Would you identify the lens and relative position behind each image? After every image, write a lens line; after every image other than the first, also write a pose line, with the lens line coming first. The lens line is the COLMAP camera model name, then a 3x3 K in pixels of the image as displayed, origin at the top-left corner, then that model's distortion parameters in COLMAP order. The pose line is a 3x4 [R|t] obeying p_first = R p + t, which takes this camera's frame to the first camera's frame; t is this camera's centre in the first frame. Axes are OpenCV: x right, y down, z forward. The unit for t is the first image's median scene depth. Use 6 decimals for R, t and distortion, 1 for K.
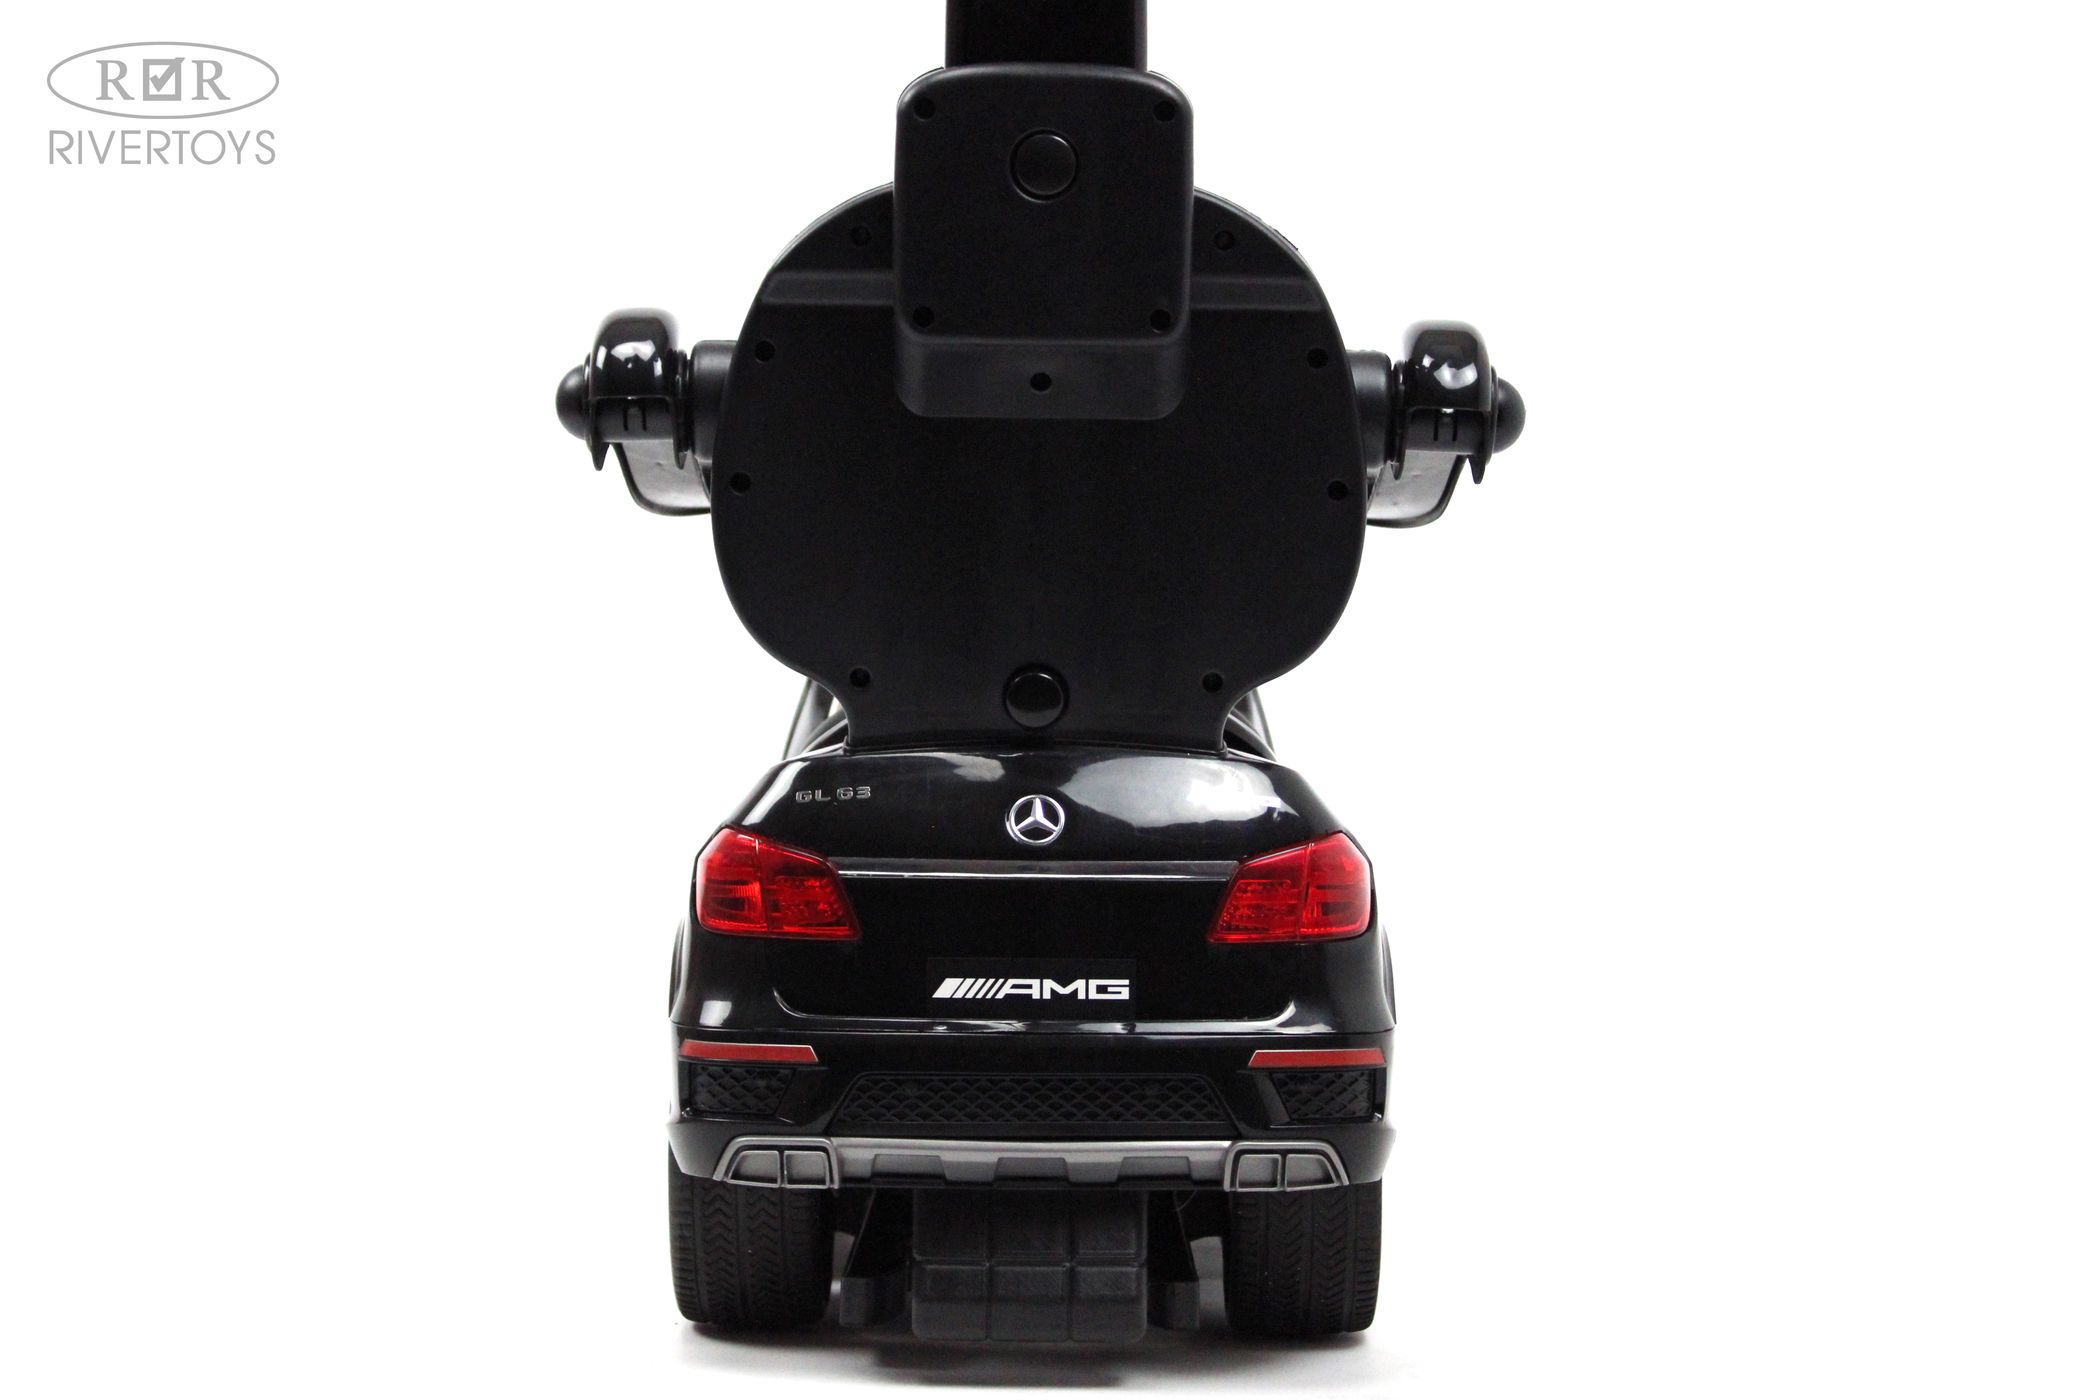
lens RADIAL K [[3853.7, 0, 1046.4], [0, 3853.7, 715.9], [0, 0, 1]] dist [0.020293, 0.000000]
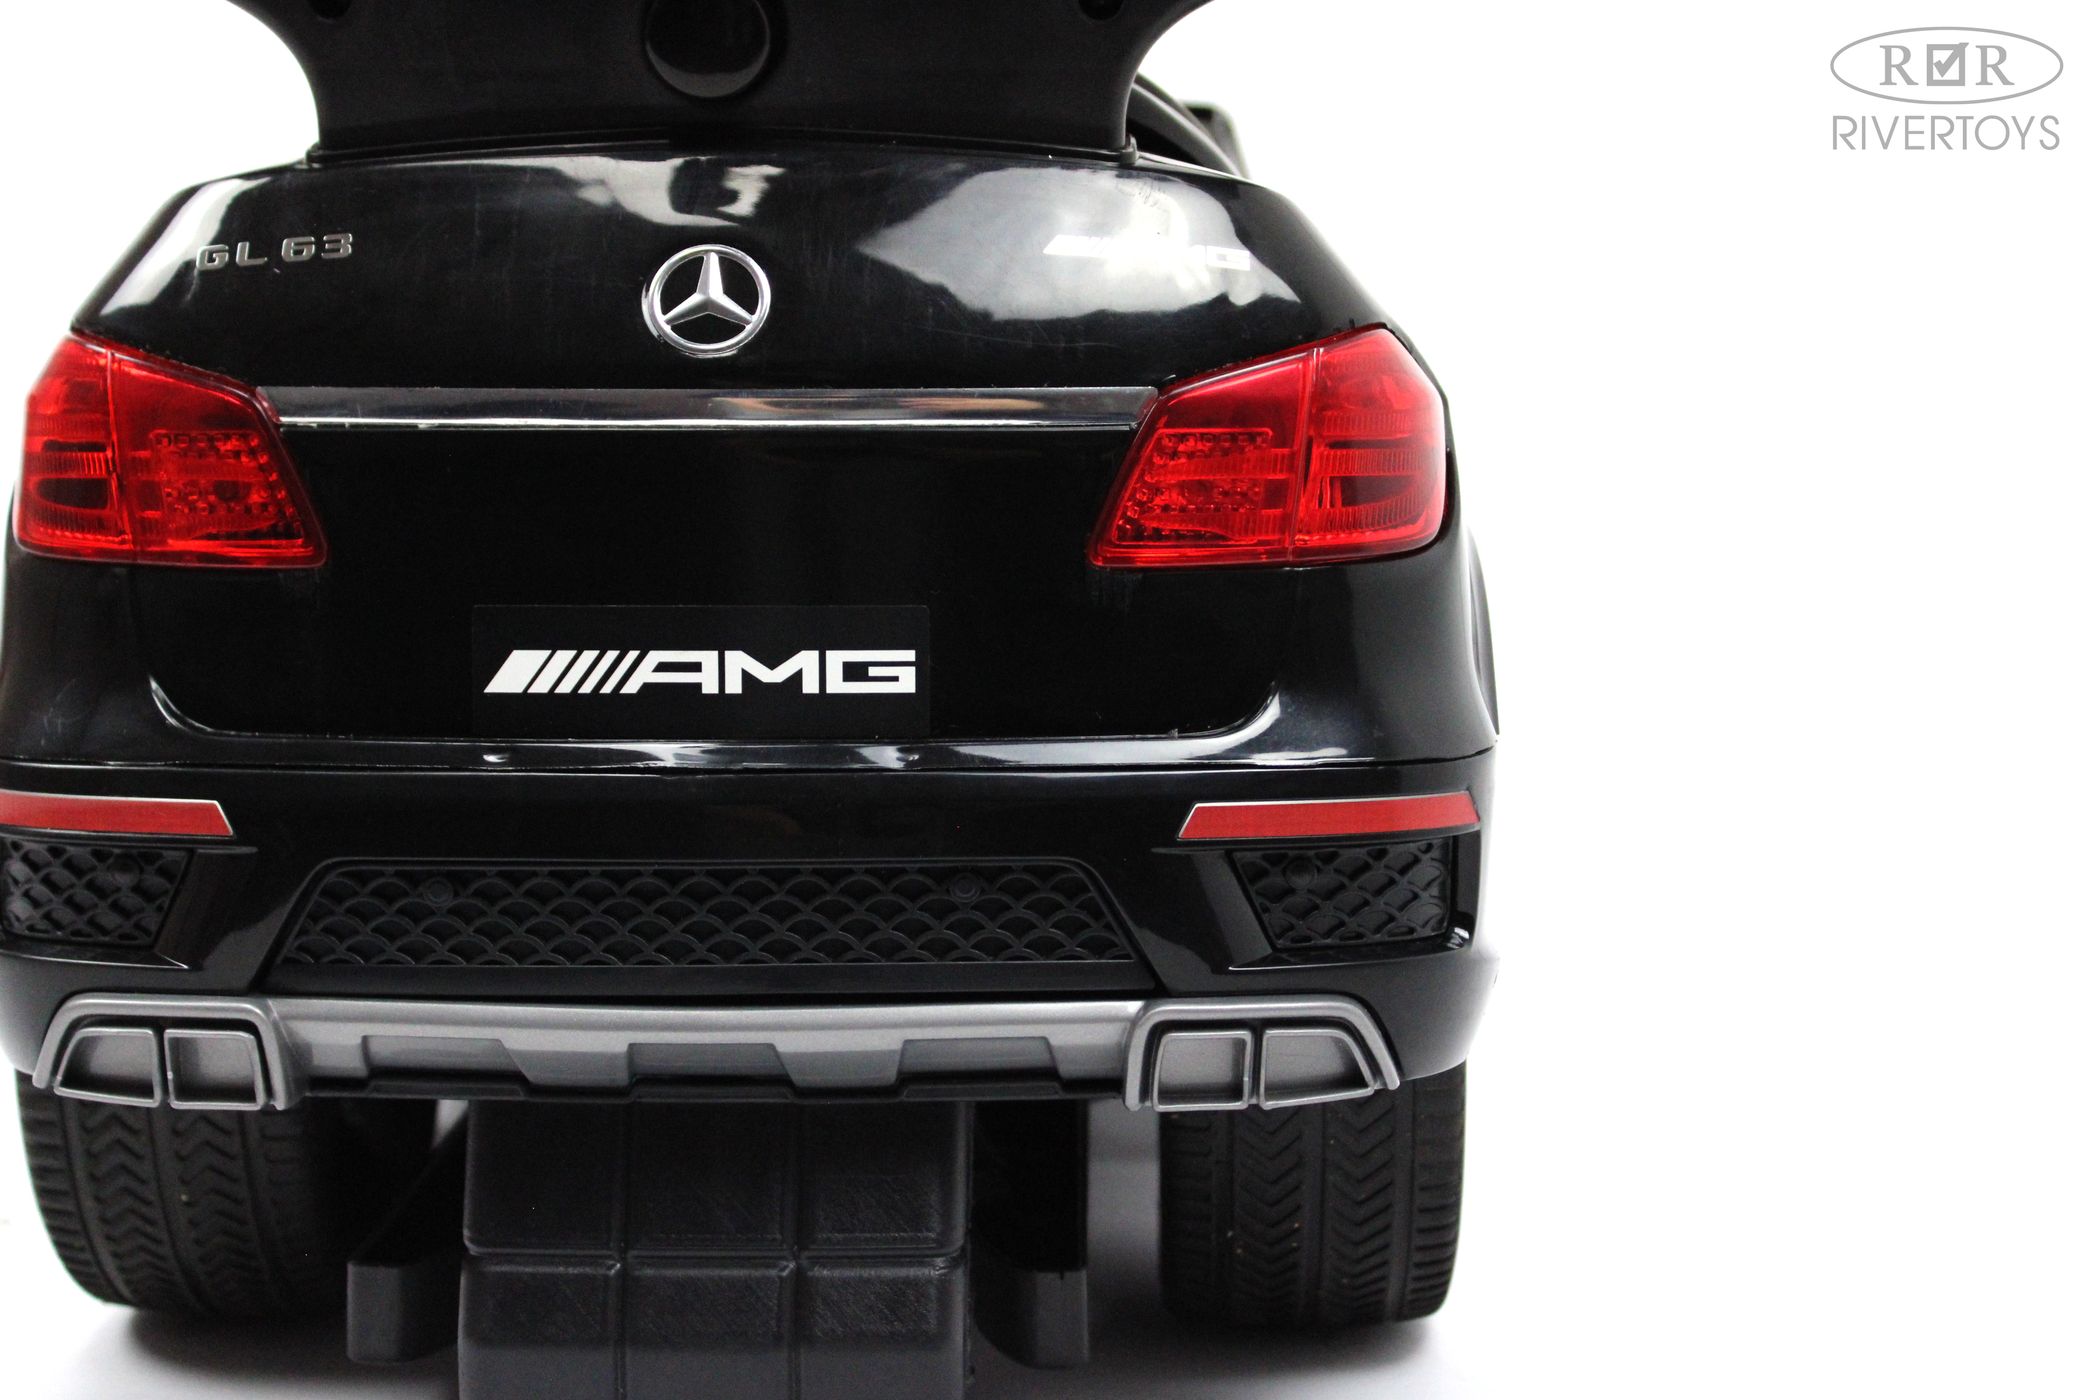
lens RADIAL K [[2978.6, 0, 1063.5], [0, 2978.6, 689.6], [0, 0, 1]] dist [-0.016298, 0.000000]
pose [[0.999579, -0.007100, -0.028126, 0.048392], [0.009857, 0.995027, 0.099113, 0.038226], [0.027282, -0.099348, 0.994679, 0.647005]]
